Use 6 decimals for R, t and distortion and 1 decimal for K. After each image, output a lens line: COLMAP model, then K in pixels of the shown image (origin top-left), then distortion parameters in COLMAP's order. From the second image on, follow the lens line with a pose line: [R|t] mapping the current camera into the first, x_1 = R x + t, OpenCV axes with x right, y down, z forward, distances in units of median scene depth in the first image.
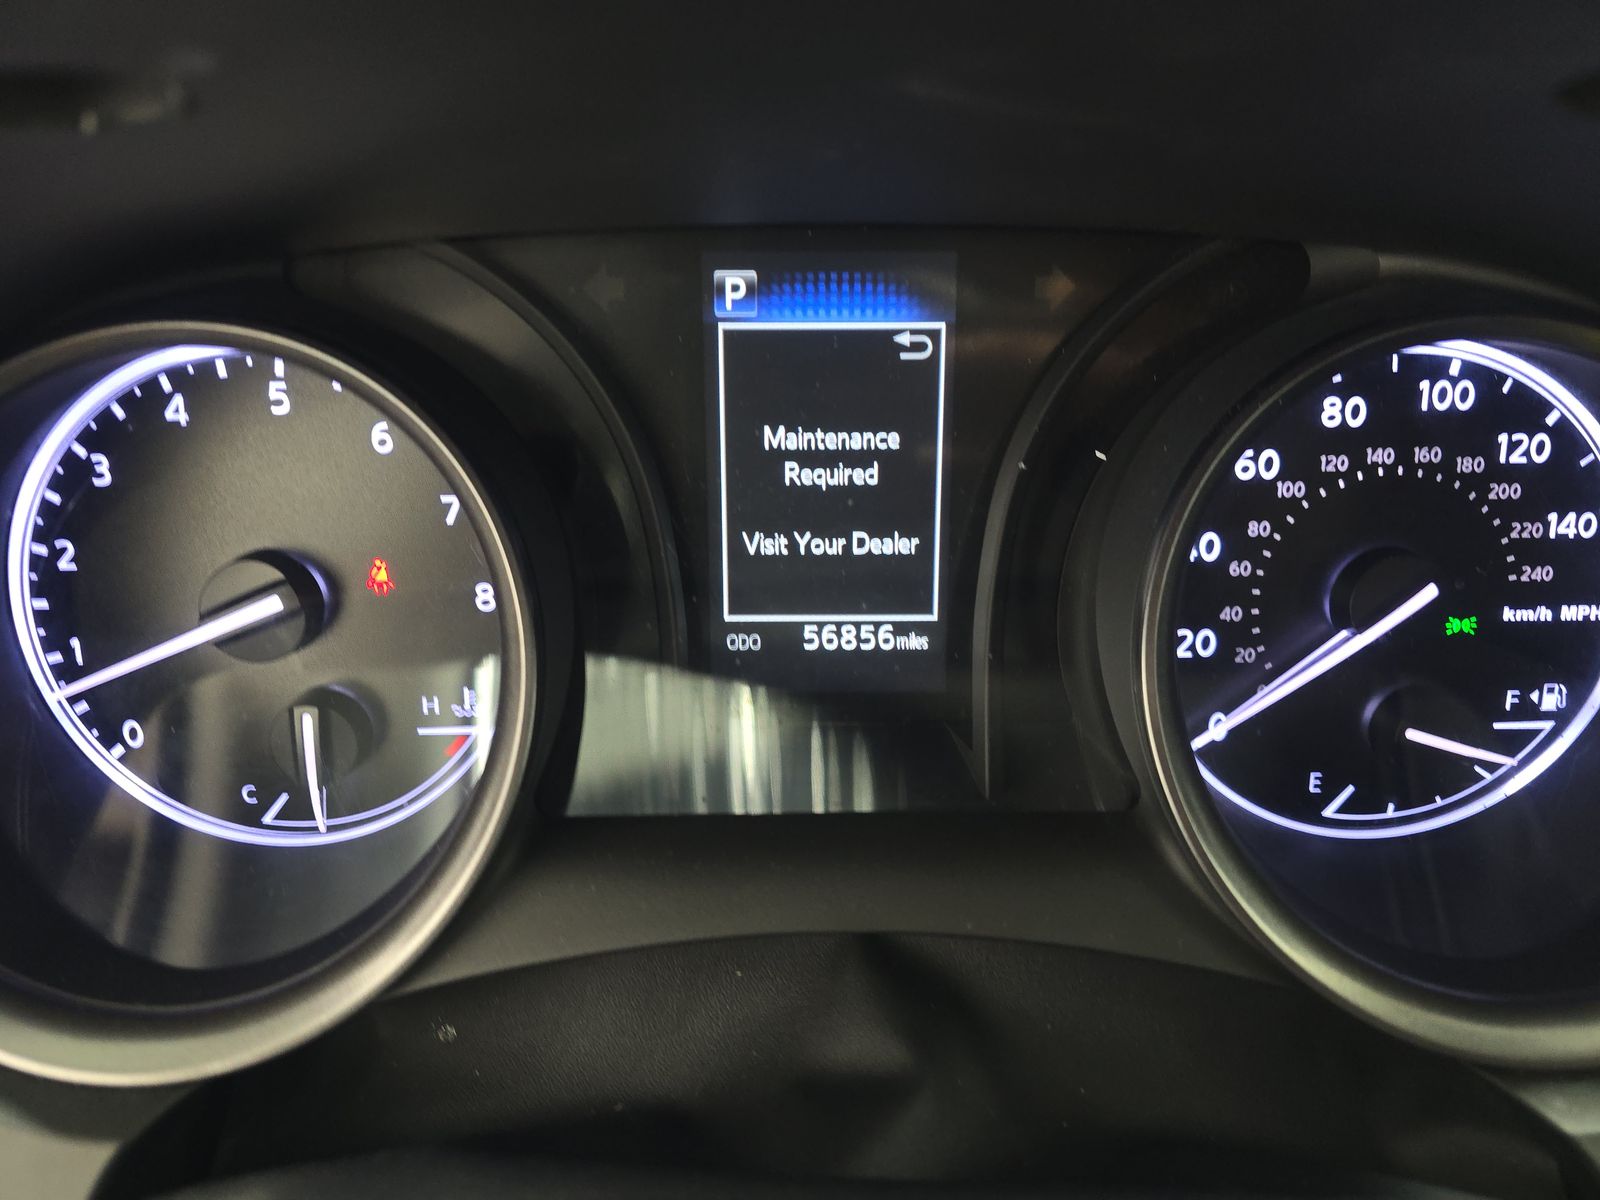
lens RADIAL K [[1083.1, 0, 797.9], [0, 1083.1, 599.0], [0, 0, 1]] dist [0.032670, -0.027629]
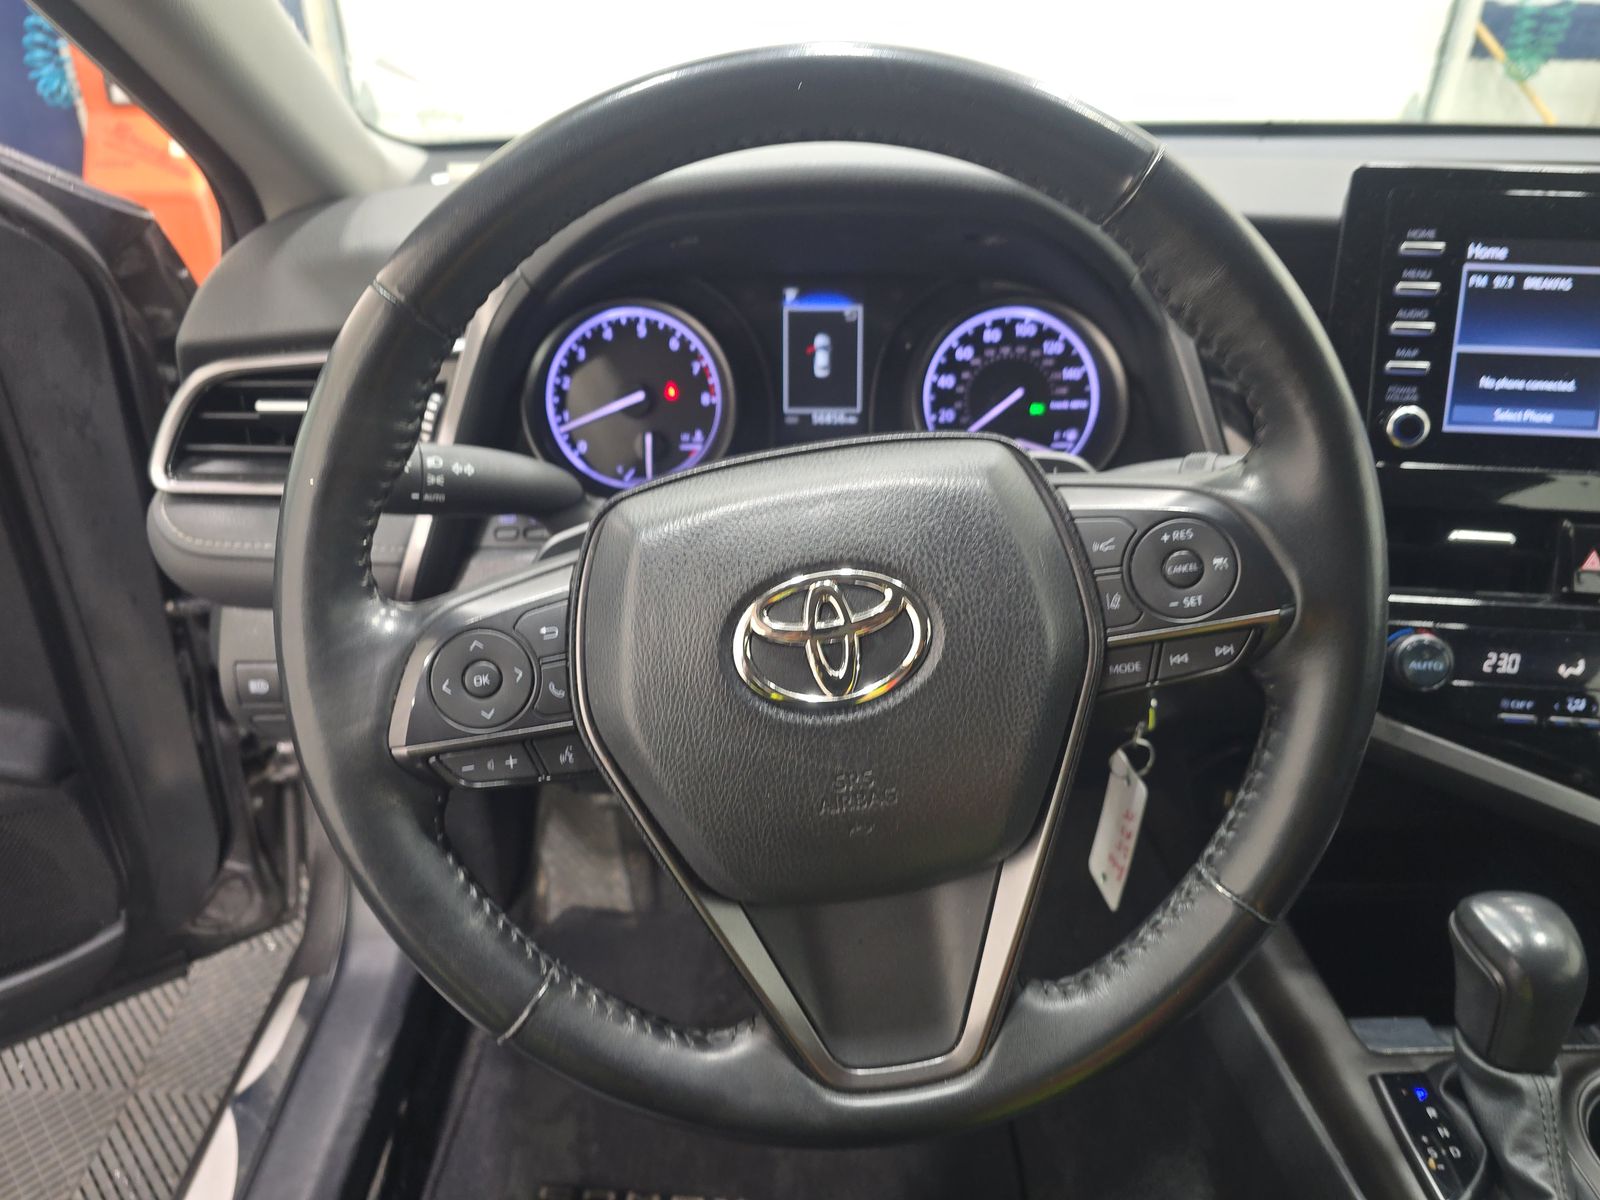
lens RADIAL K [[1083.1, 0, 783.6], [0, 1083.1, 584.7], [0, 0, 1]] dist [0.032670, -0.027629]
pose [[0.999996, 0.000684, 0.002653, -0.084210], [-0.000465, 0.996656, -0.081715, 0.754319], [-0.002700, 0.081713, 0.996652, -1.921711]]
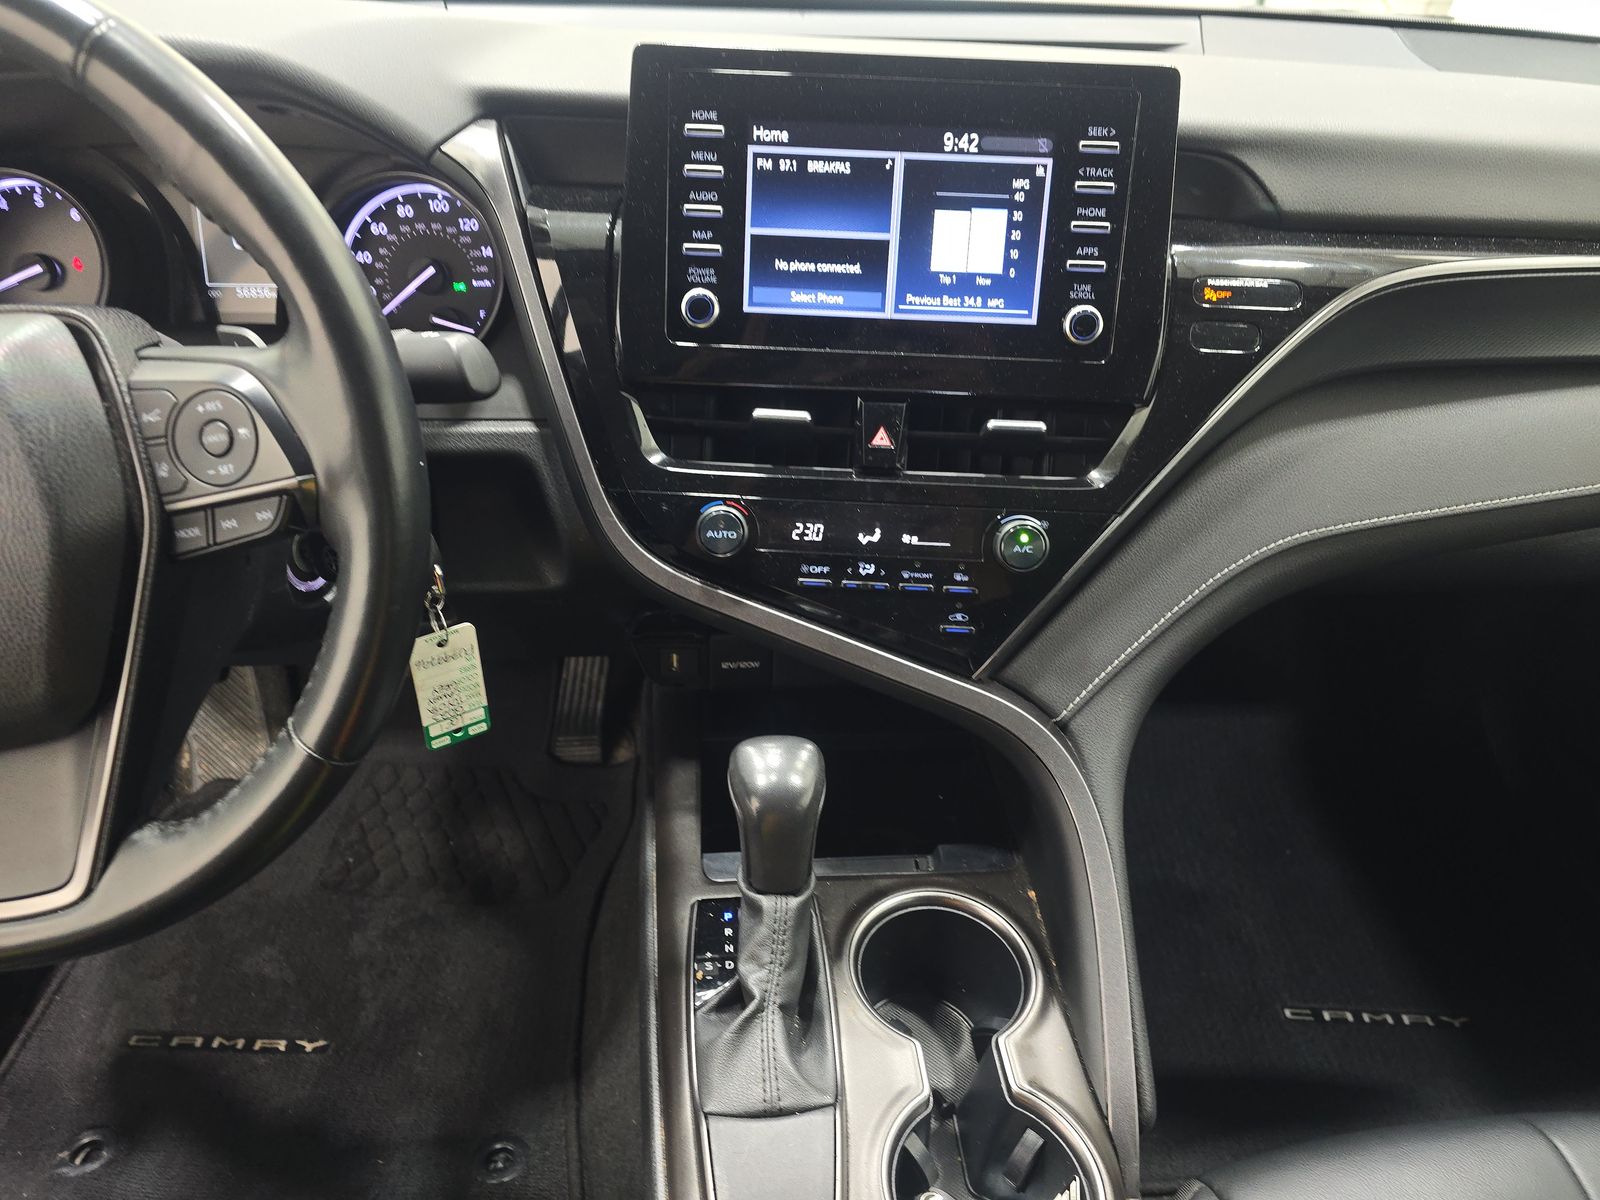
lens RADIAL K [[1083.1, 0, 798.6], [0, 1083.1, 588.8], [0, 0, 1]] dist [0.032670, -0.027629]
pose [[0.998332, -0.008215, 0.057149, 1.396167], [0.006642, 0.999595, 0.027663, 0.794957], [-0.057353, -0.027237, 0.997982, -2.099089]]
